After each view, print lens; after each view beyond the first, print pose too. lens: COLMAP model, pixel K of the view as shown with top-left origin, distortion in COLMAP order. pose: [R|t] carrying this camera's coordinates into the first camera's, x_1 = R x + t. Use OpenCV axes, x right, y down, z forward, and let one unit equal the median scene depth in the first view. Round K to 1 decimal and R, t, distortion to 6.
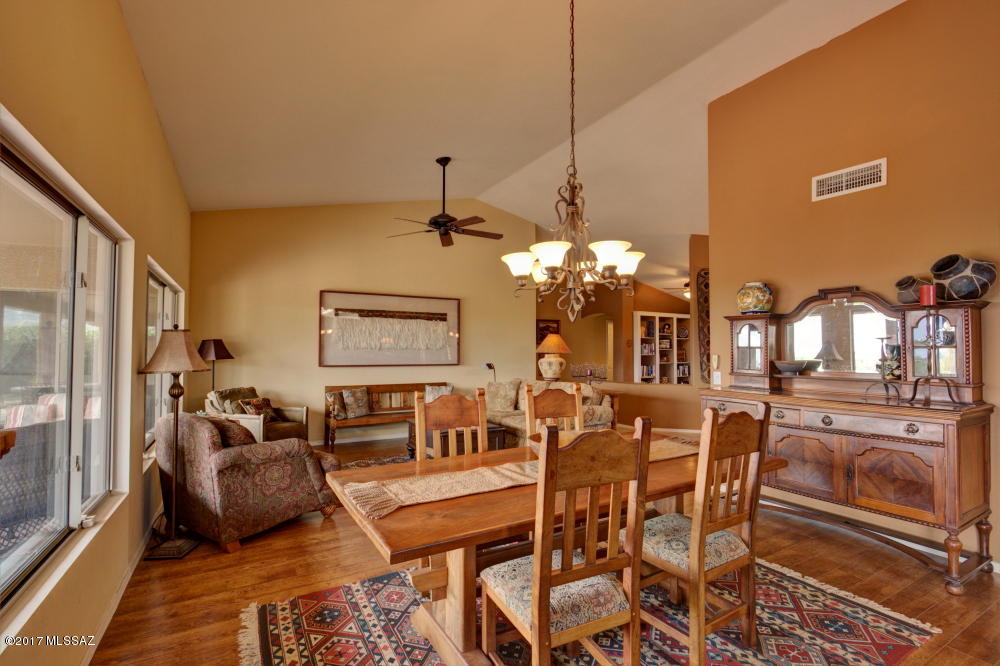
lens RADIAL K [[461.1, 0, 504.5], [0, 461.1, 335.4], [0, 0, 1]] dist [-0.013044, 0.001239]
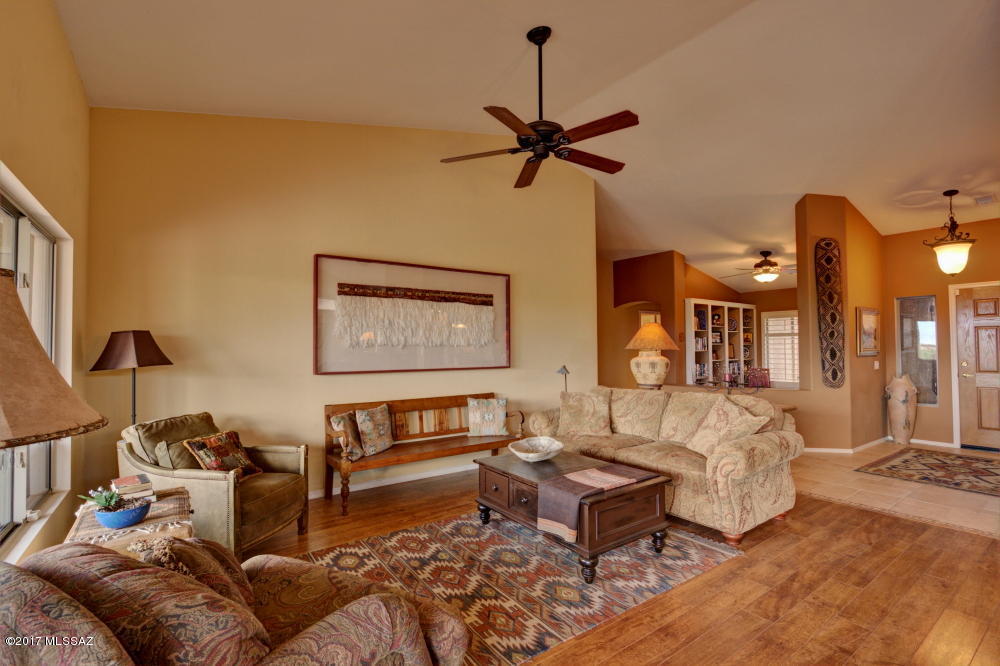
lens RADIAL K [[461.1, 0, 504.5], [0, 461.1, 335.4], [0, 0, 1]] dist [-0.013044, 0.001239]
pose [[0.994445, -0.005639, 0.105109, -0.196925], [0.004941, 0.999964, 0.006905, 0.010484], [-0.105144, -0.006347, 0.994437, 0.322501]]
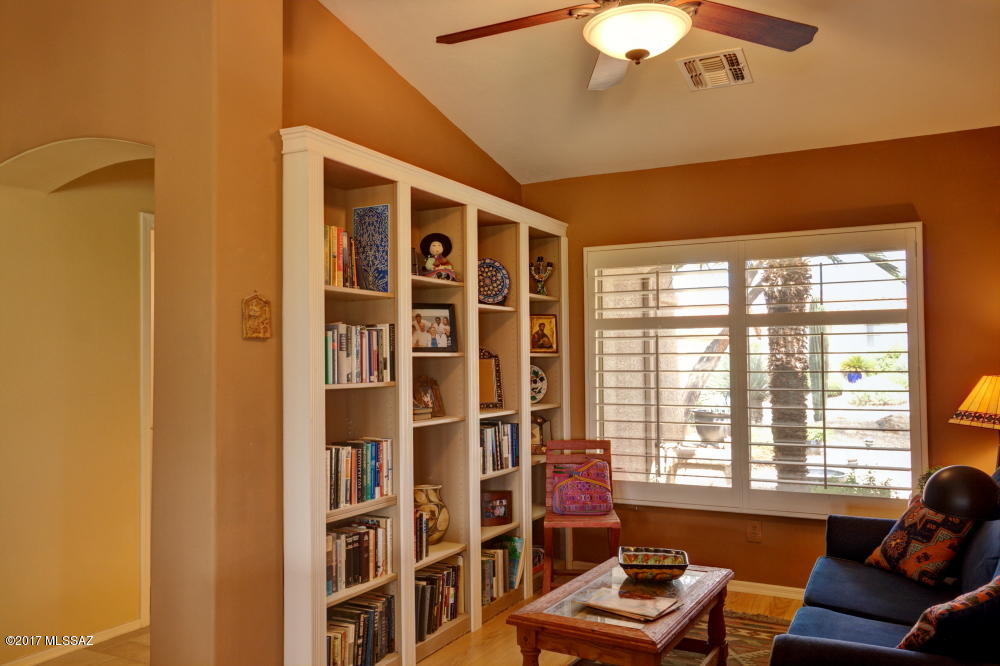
lens RADIAL K [[790.7, 0, 500.0], [0, 790.7, 333.0], [0, 0, 1]] dist [-0.006508, -0.002667]
pose [[0.849500, 0.006194, 0.527552, 0.296473], [-0.003909, 0.999978, -0.005446, 0.035343], [-0.527574, 0.002564, 0.849505, 1.079671]]
